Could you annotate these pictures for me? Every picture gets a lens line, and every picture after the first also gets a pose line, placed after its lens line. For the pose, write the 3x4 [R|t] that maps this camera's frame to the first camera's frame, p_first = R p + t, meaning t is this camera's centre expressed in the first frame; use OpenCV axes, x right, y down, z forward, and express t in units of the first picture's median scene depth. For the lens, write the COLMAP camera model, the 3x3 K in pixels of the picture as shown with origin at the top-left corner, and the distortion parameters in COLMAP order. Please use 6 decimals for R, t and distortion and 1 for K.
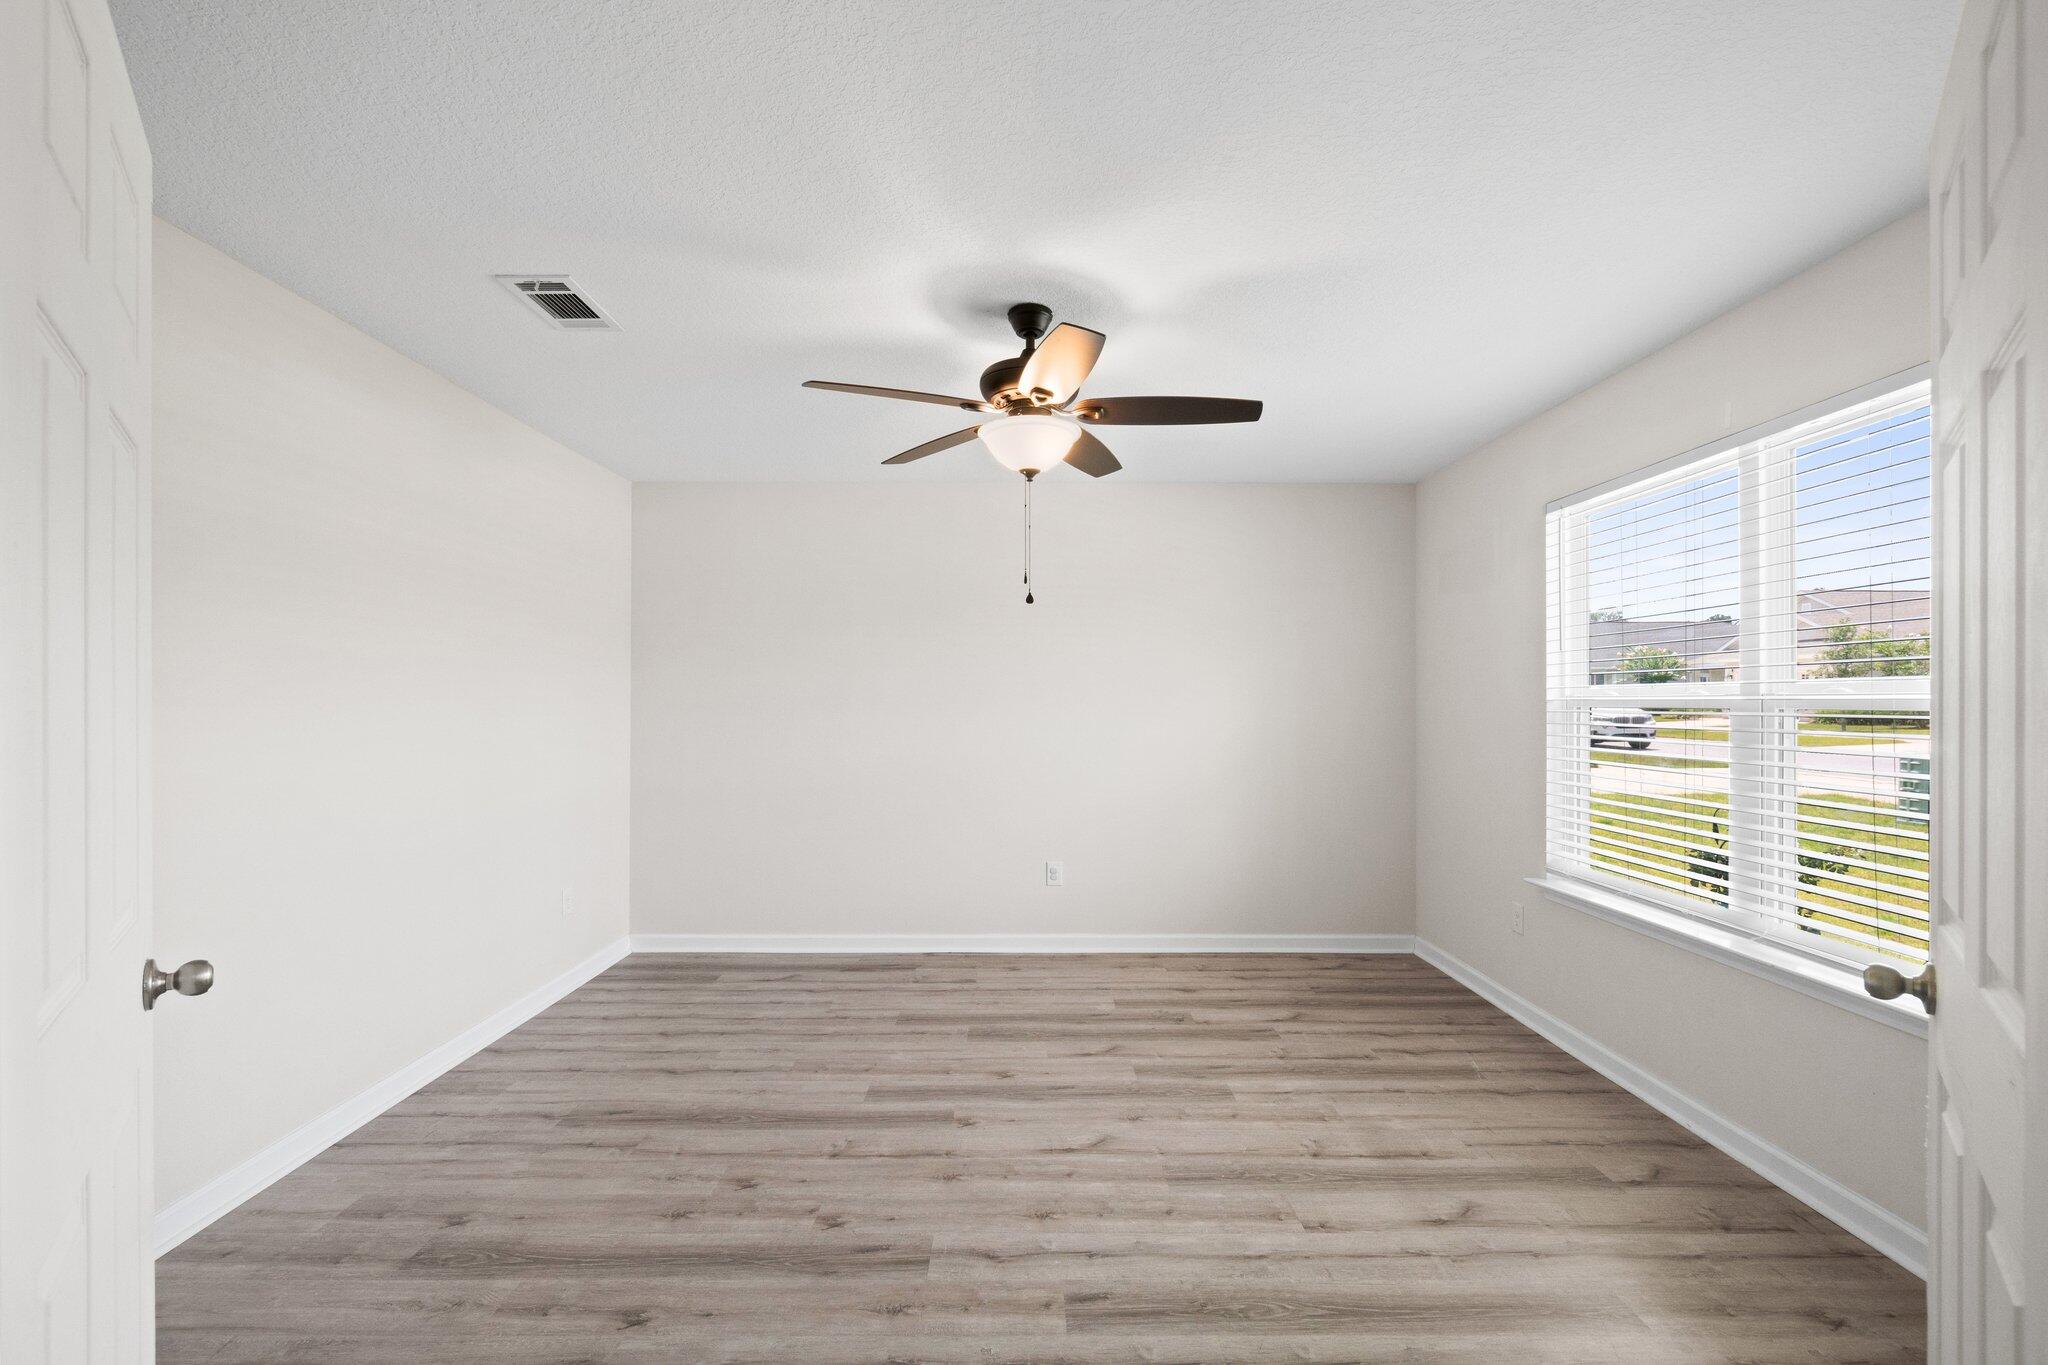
lens RADIAL K [[888.6, 0, 1018.2], [0, 888.6, 702.4], [0, 0, 1]] dist [-0.002795, 0.000668]
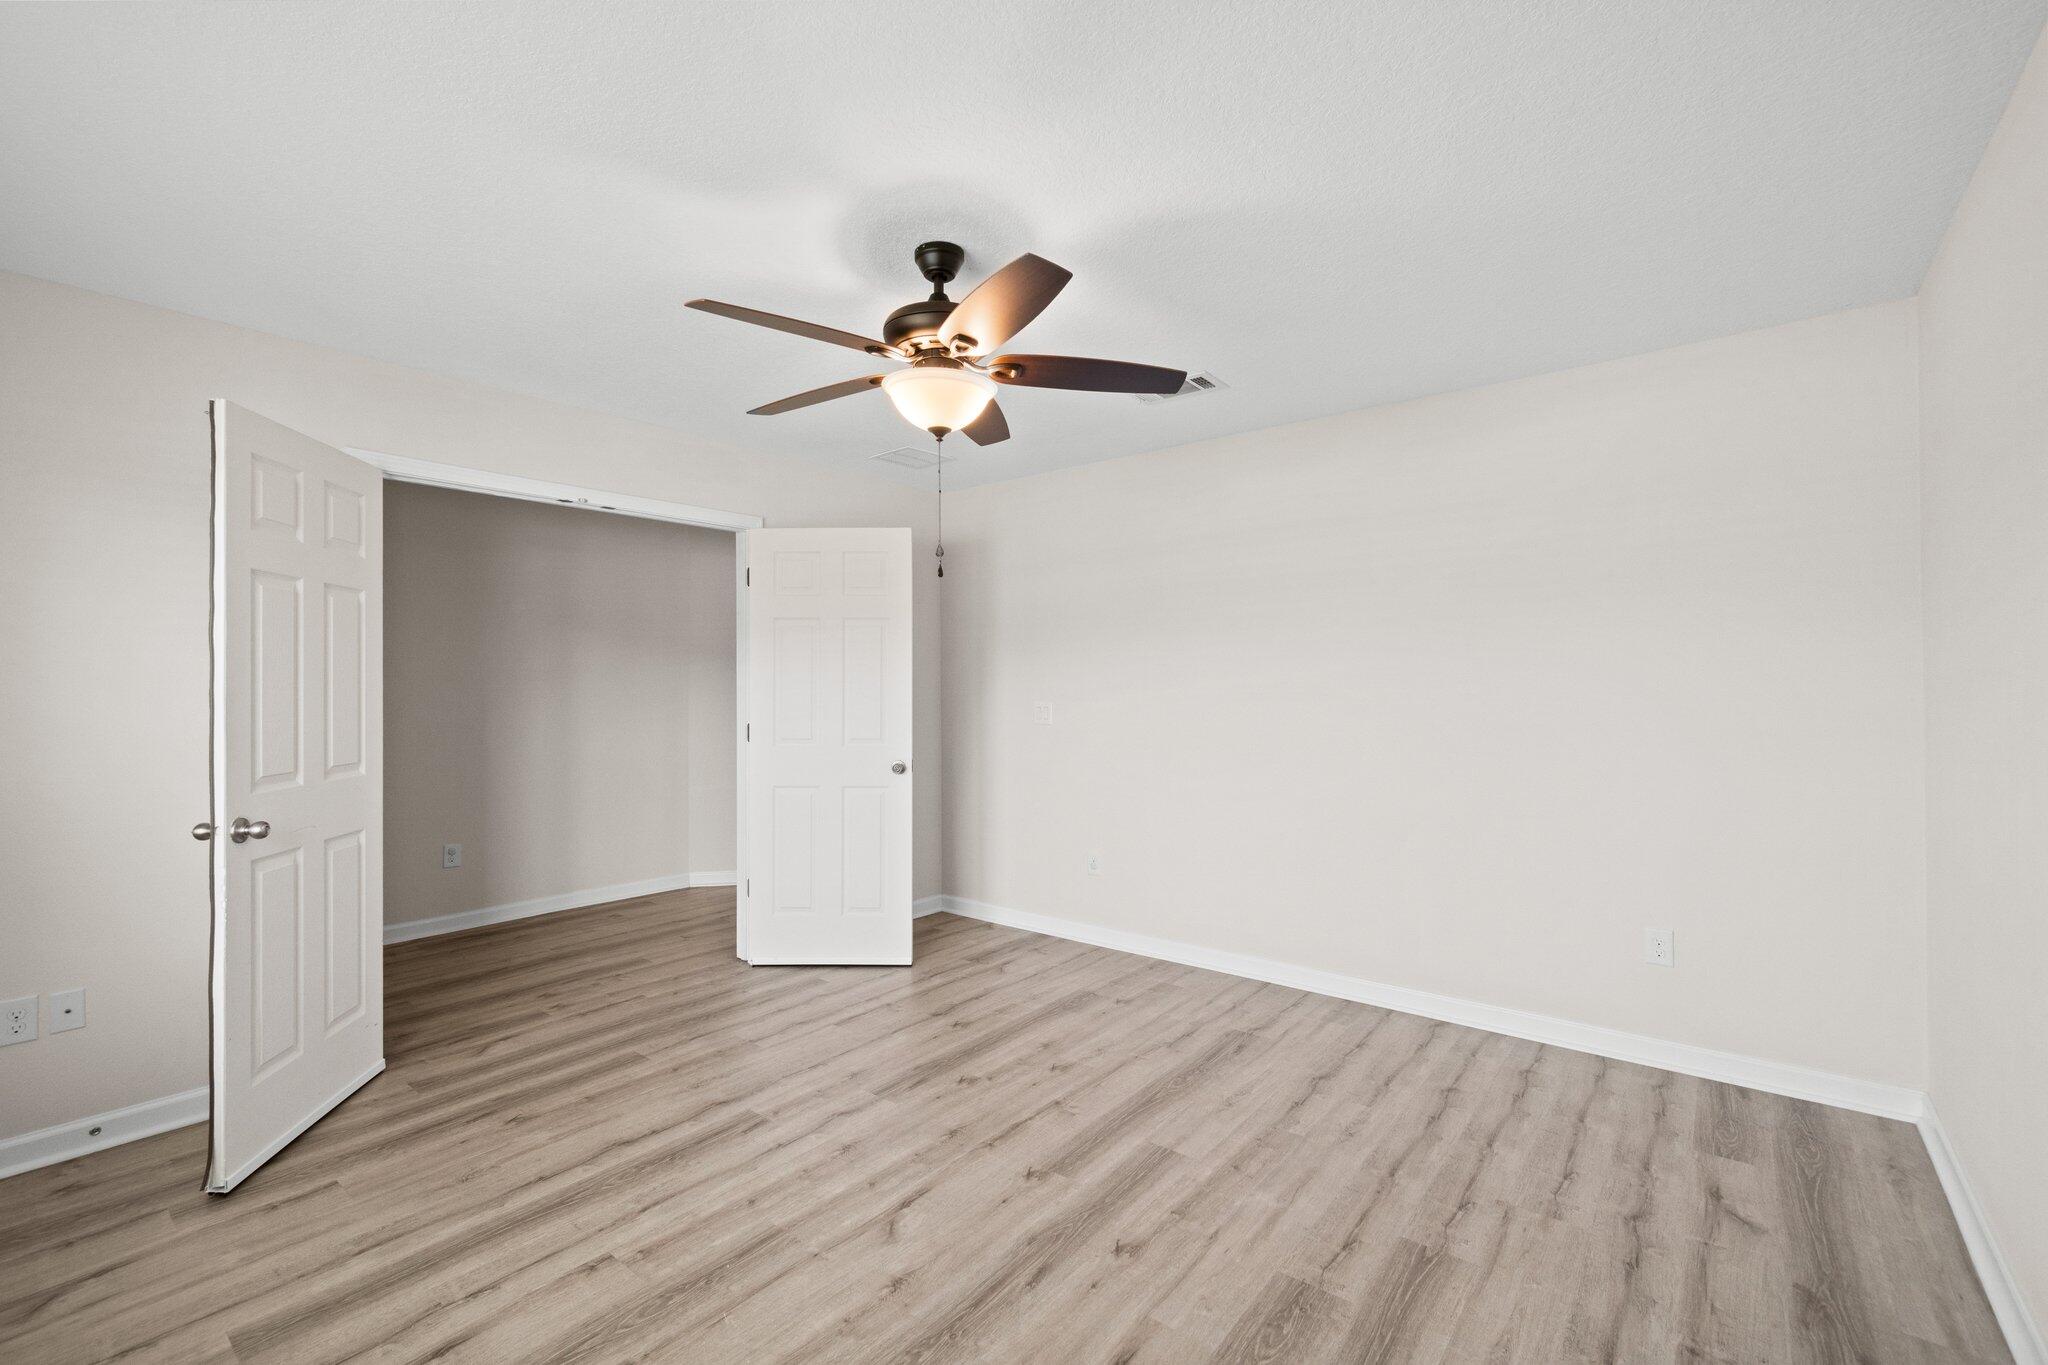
lens RADIAL K [[888.6, 0, 1026.2], [0, 888.6, 678.2], [0, 0, 1]] dist [-0.002795, 0.000668]
pose [[-0.628615, -0.008386, -0.777672, 0.686395], [0.001034, 0.999932, -0.011618, 0.001747], [0.777716, -0.008108, -0.628563, 1.702546]]
